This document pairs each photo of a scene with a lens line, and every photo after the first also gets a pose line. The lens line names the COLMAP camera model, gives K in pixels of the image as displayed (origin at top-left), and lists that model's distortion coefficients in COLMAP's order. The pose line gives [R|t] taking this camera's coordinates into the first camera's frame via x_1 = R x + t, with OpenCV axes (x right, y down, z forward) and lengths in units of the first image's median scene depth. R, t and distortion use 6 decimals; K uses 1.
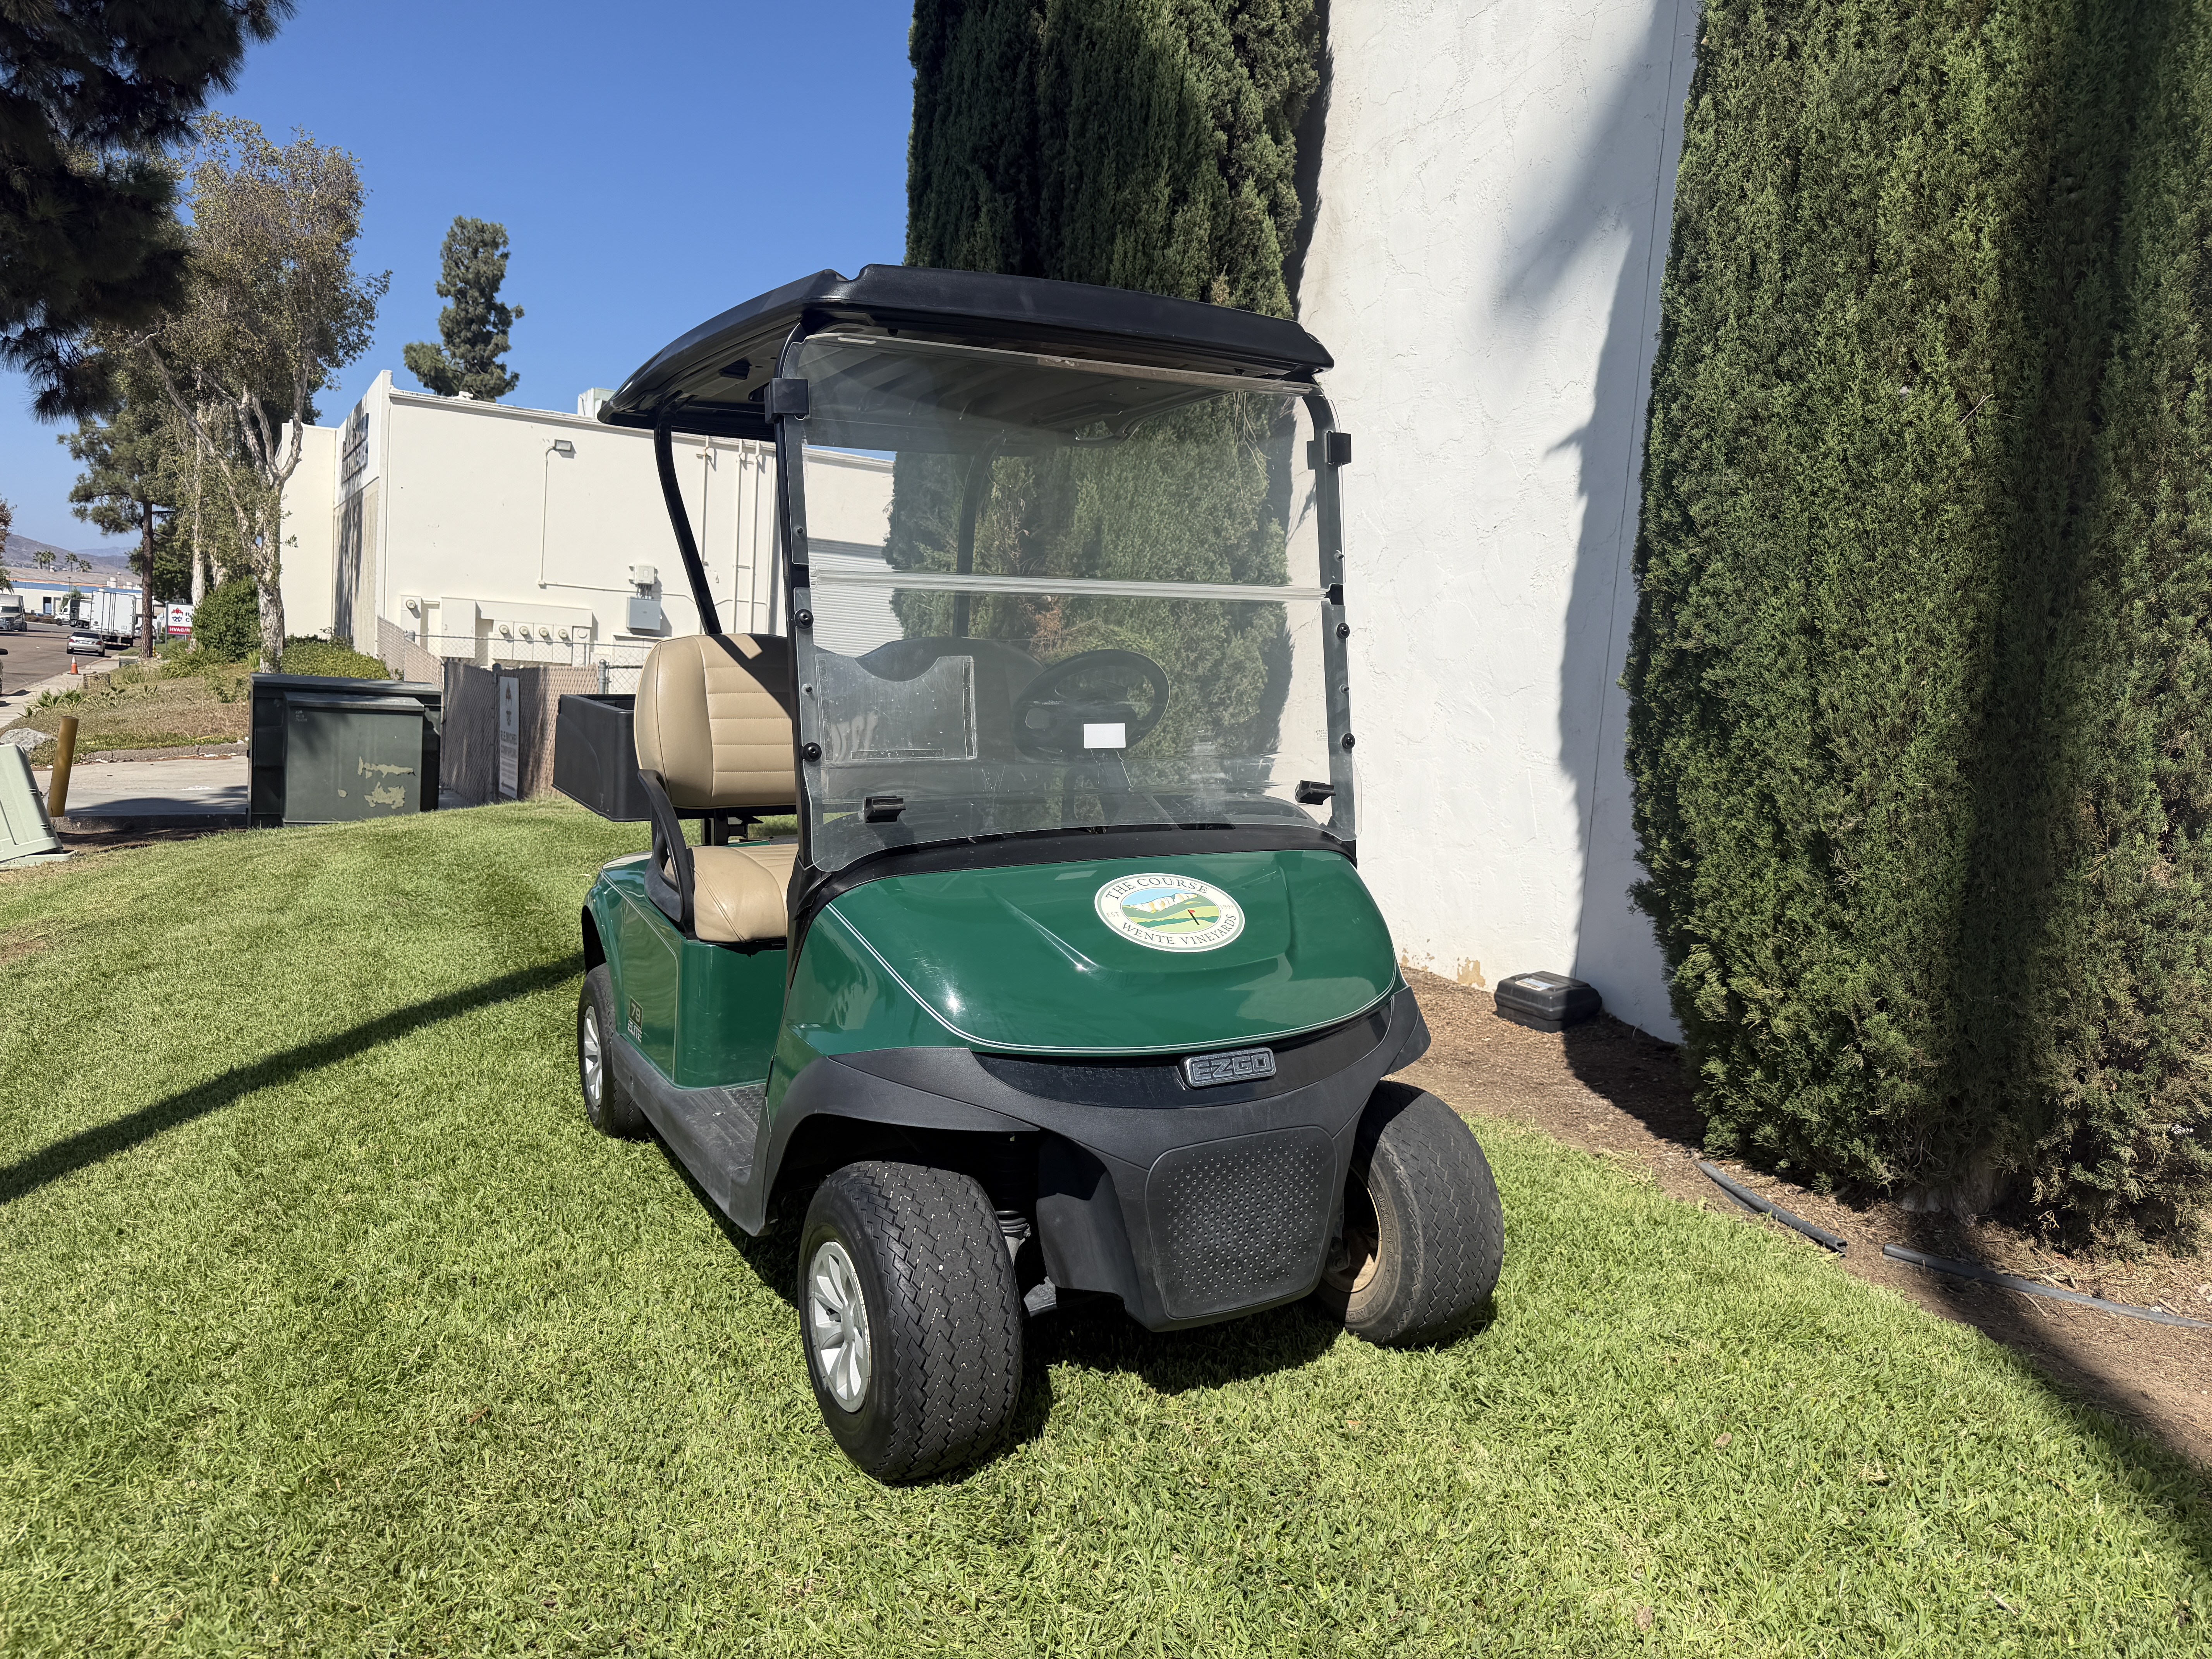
lens RADIAL K [[1576.6, 0, 1106.0], [0, 1576.6, 845.2], [0, 0, 1]] dist [0.010676, -0.031952]
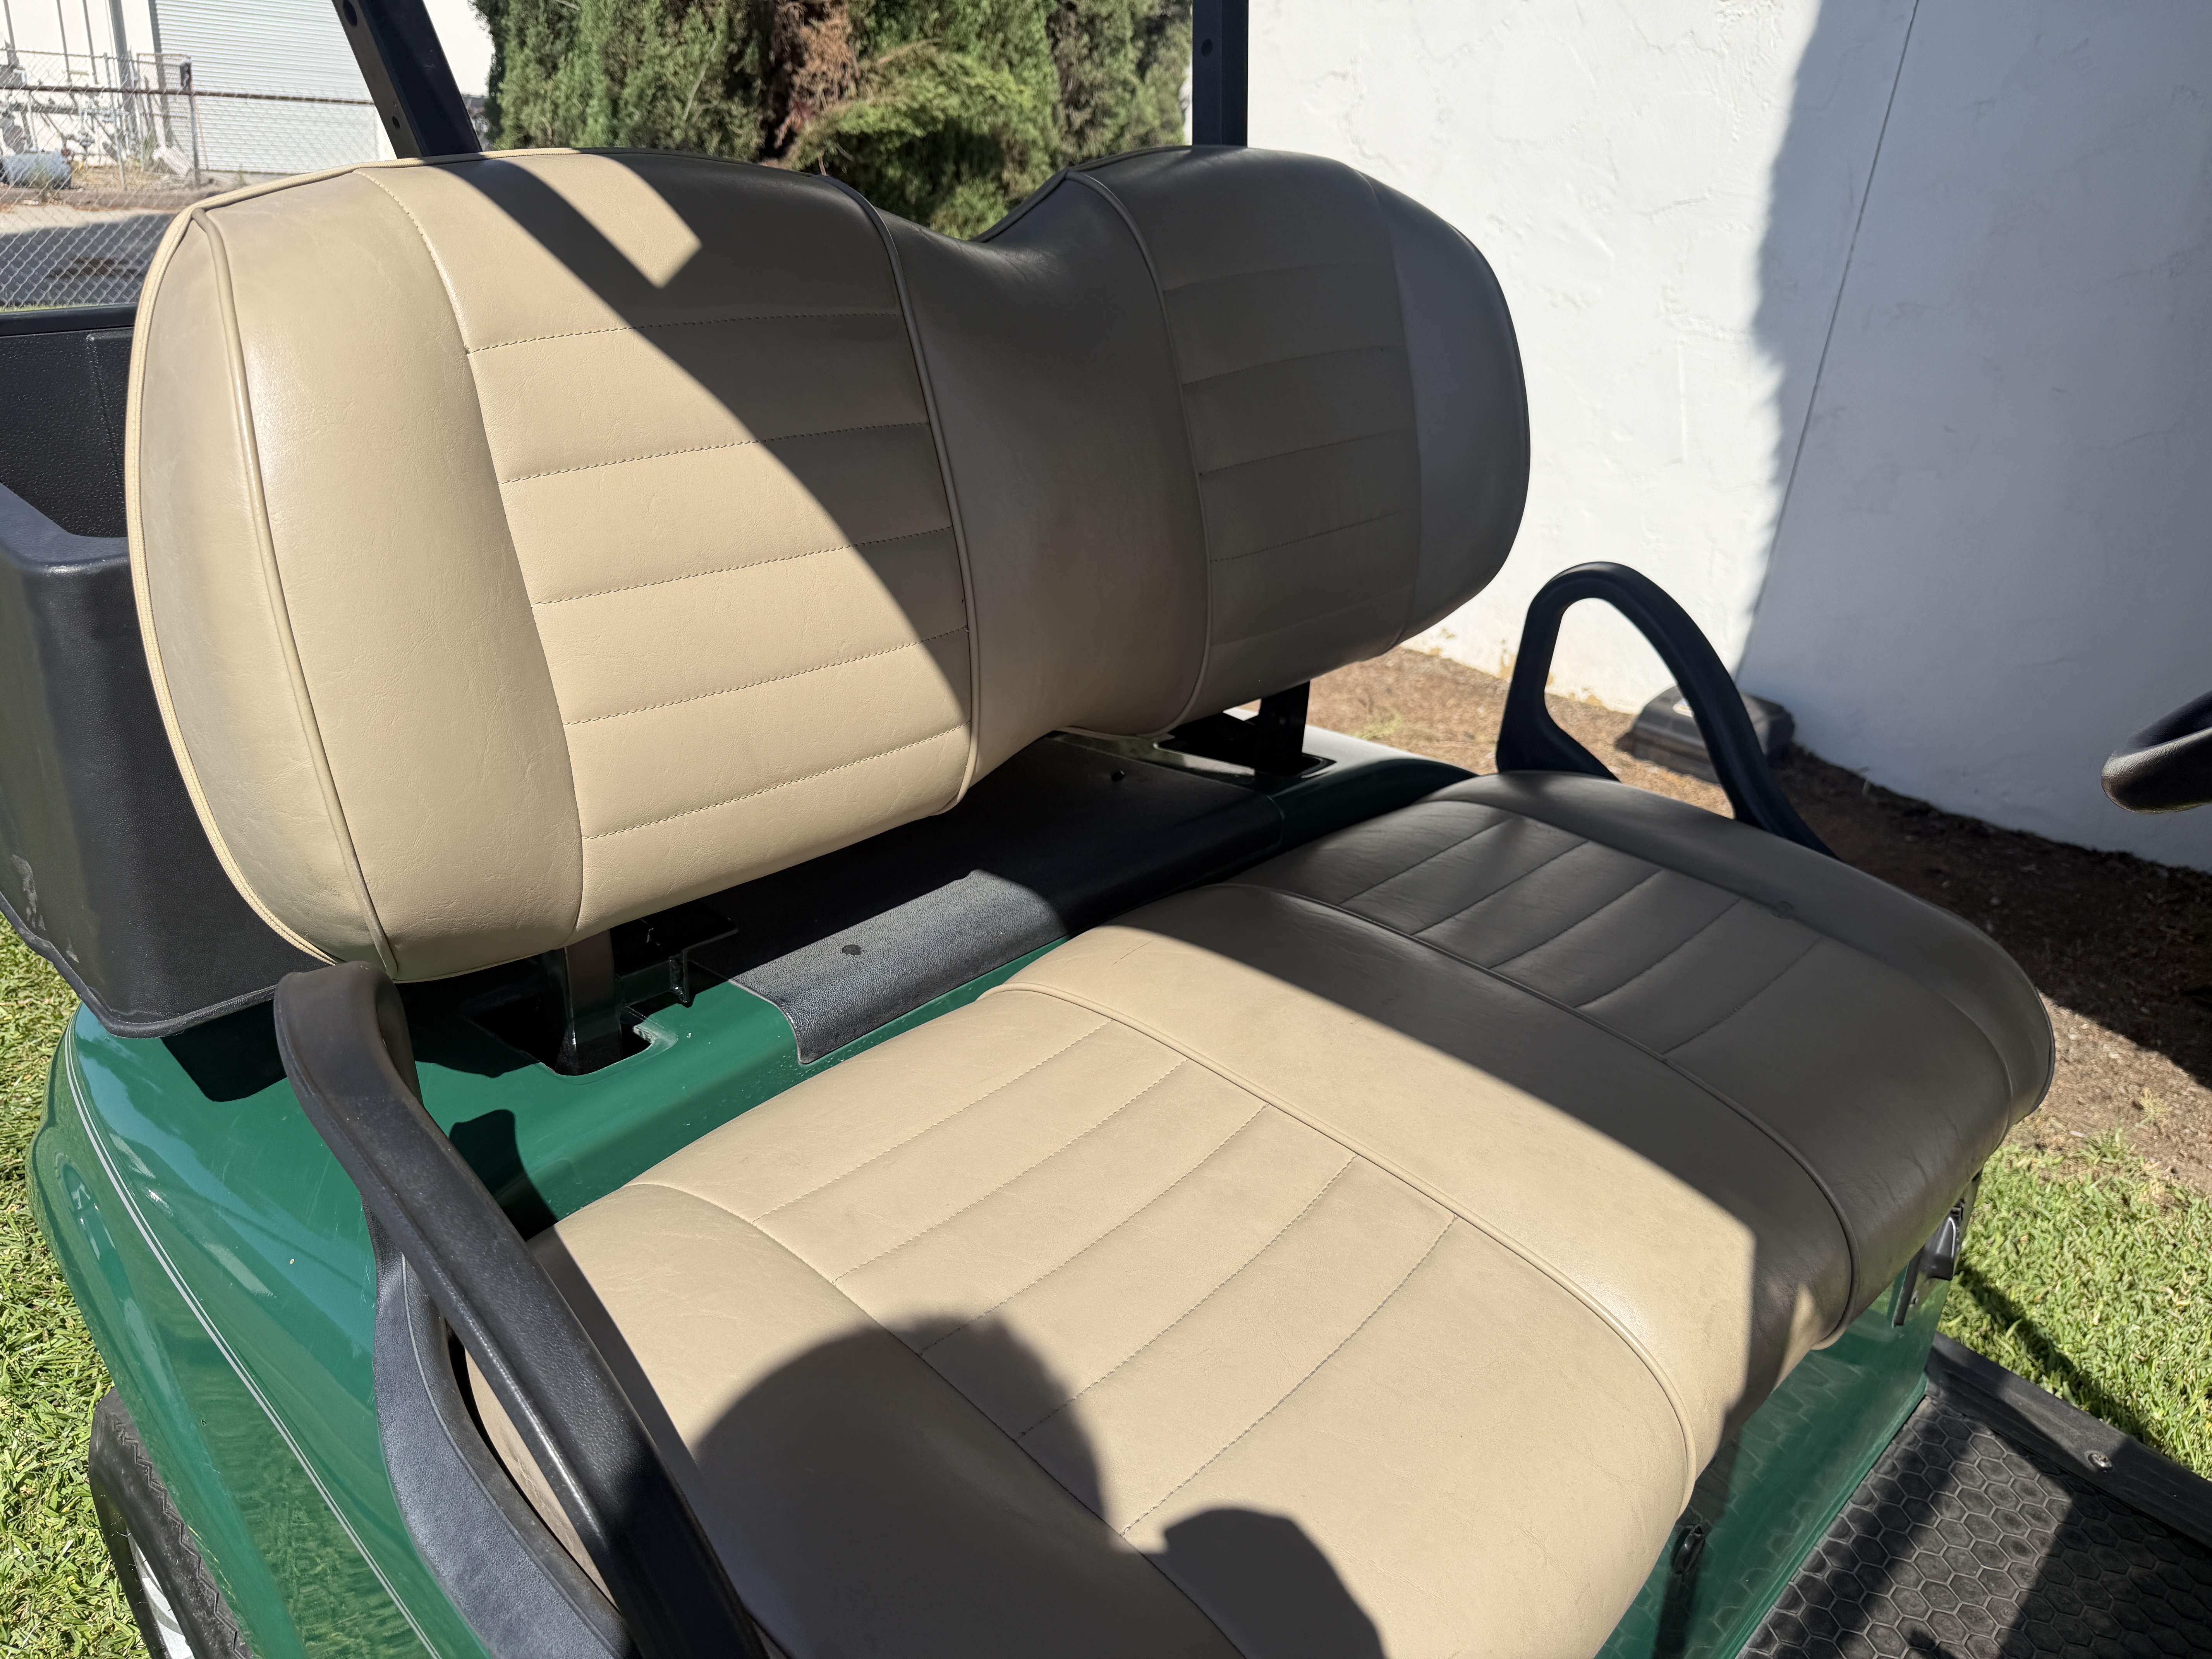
lens RADIAL K [[1576.6, 0, 1059.2], [0, 1576.6, 833.6], [0, 0, 1]] dist [0.010676, -0.031952]
pose [[0.958875, -0.103330, 0.264353, -0.252975], [0.010979, 0.944183, 0.329238, -0.126477], [-0.283618, -0.312795, 0.906488, 0.805454]]
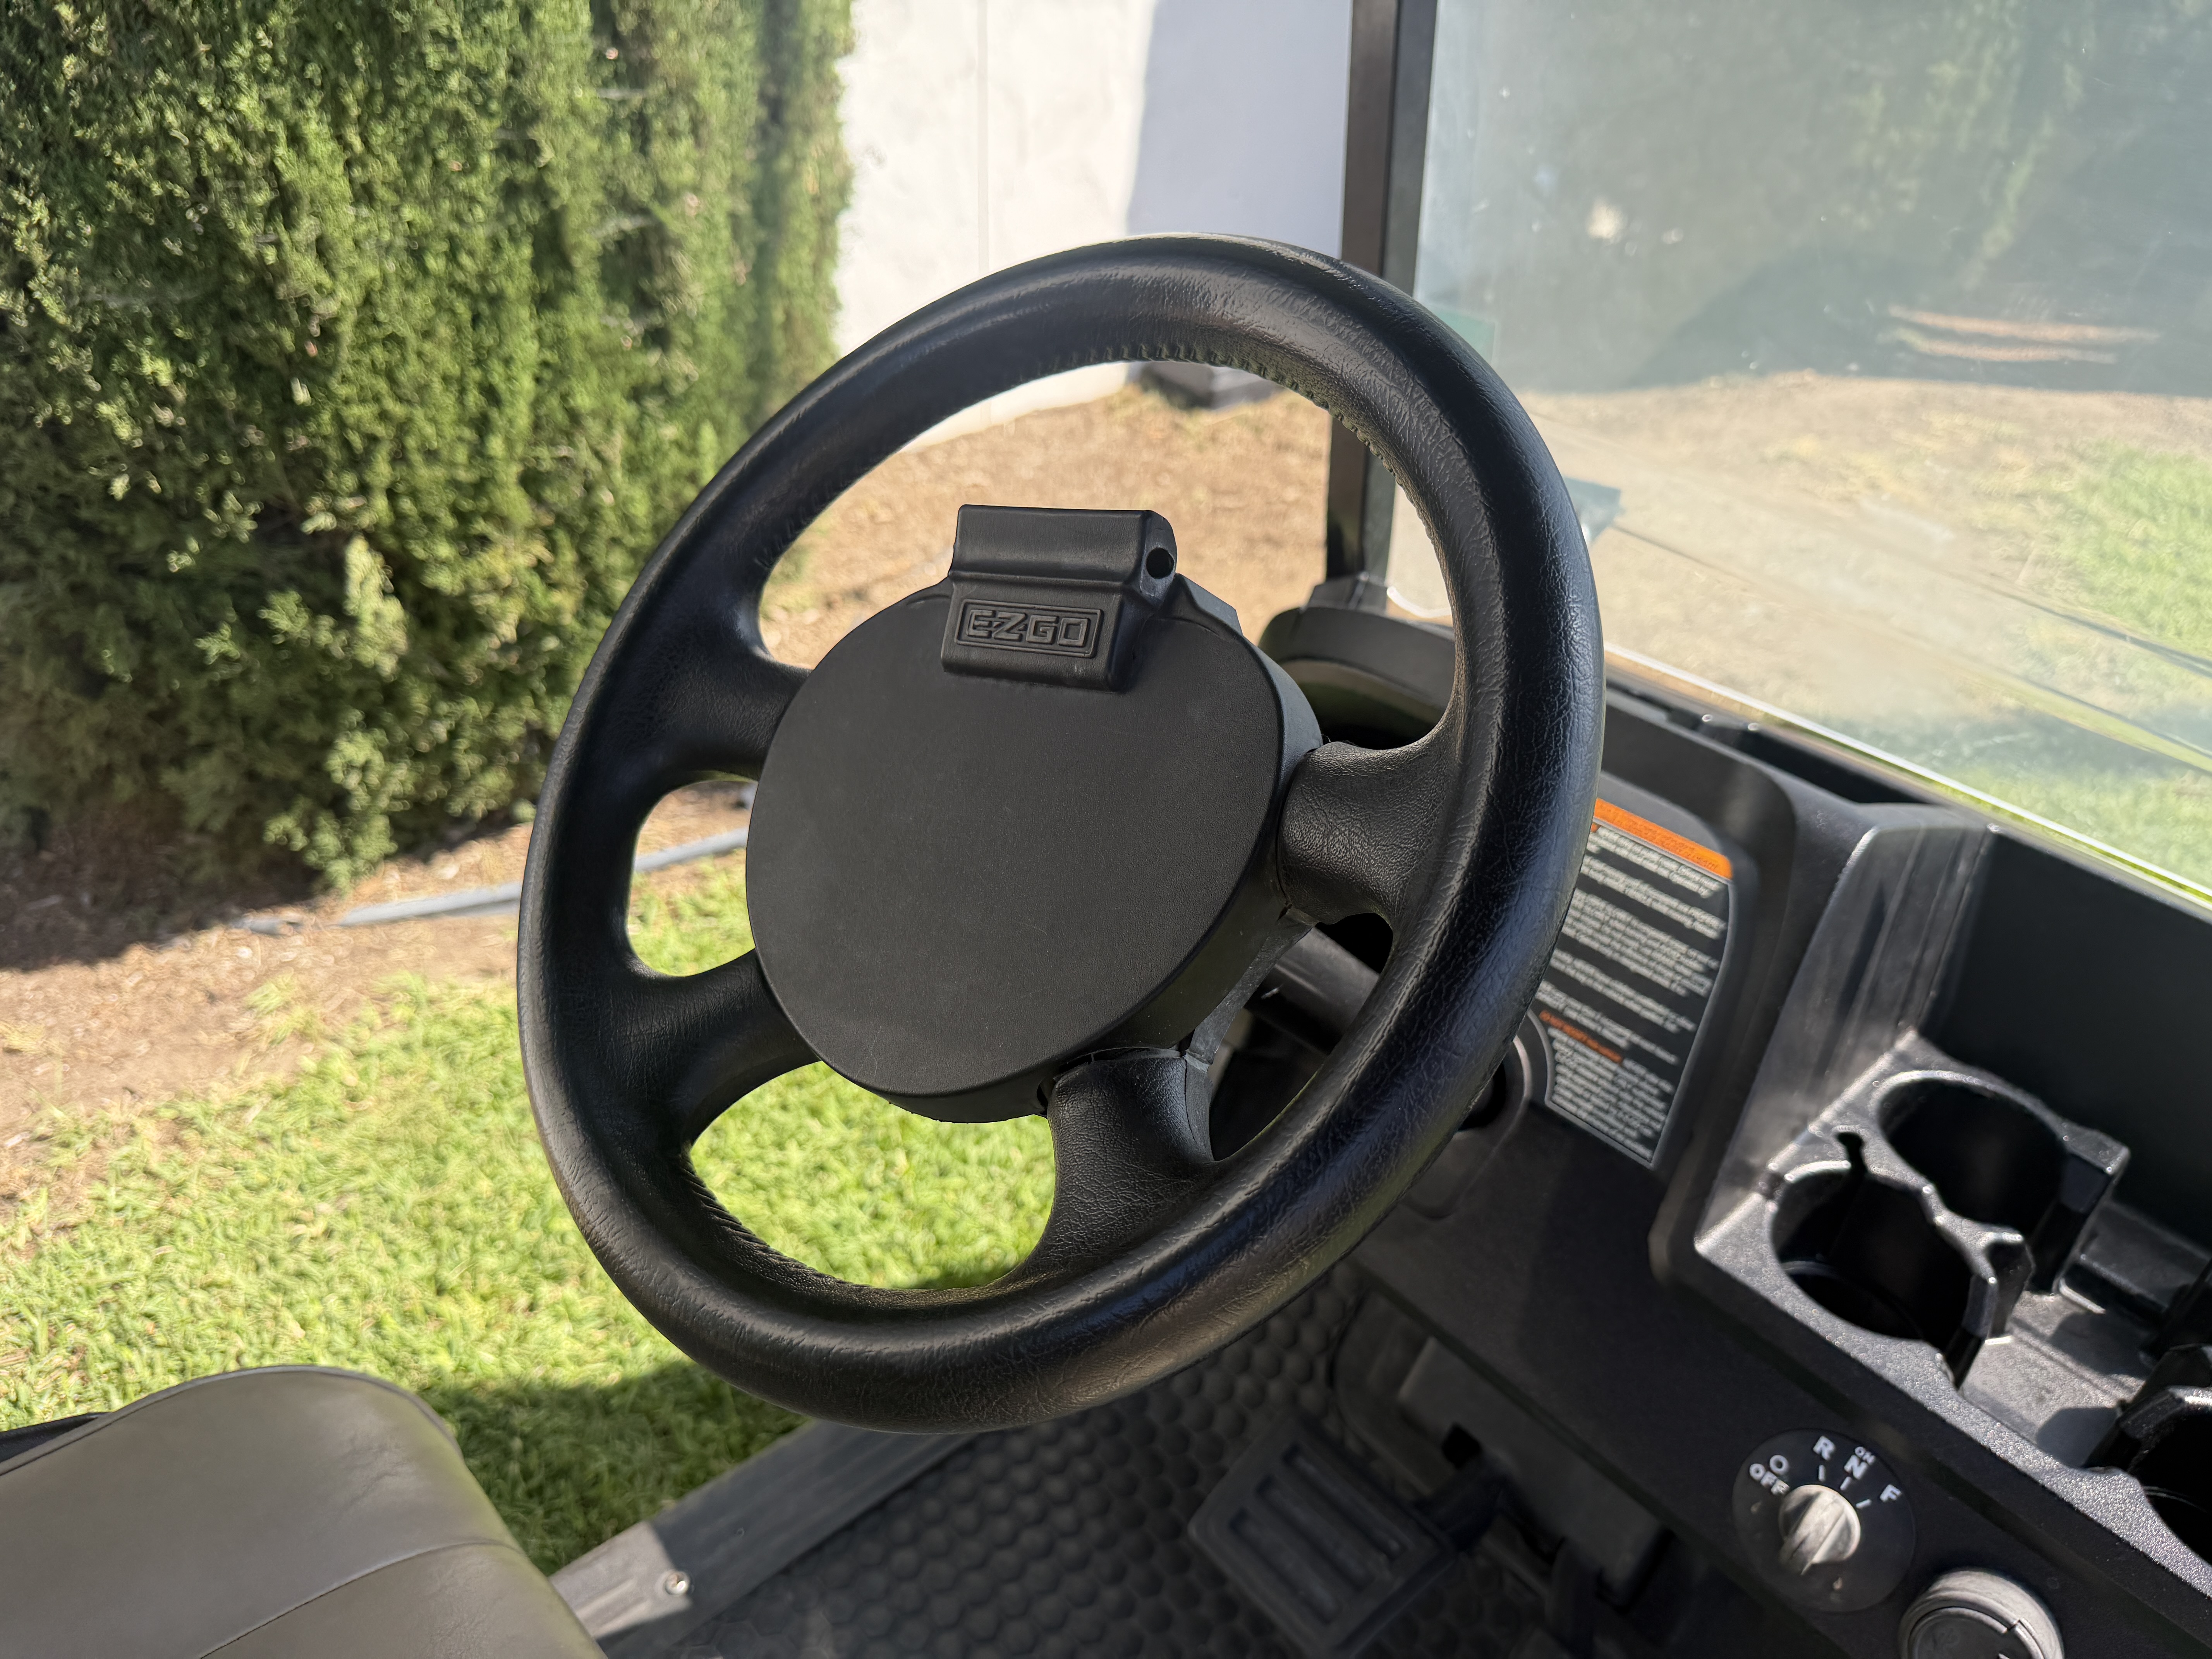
lens RADIAL K [[1576.6, 0, 1082.9], [0, 1576.6, 818.0], [0, 0, 1]] dist [0.010676, -0.031952]
pose [[-0.239656, -0.564329, 0.789998, -0.113862], [0.071926, 0.801155, 0.594119, -0.152858], [-0.968190, 0.199206, -0.151412, 0.962259]]
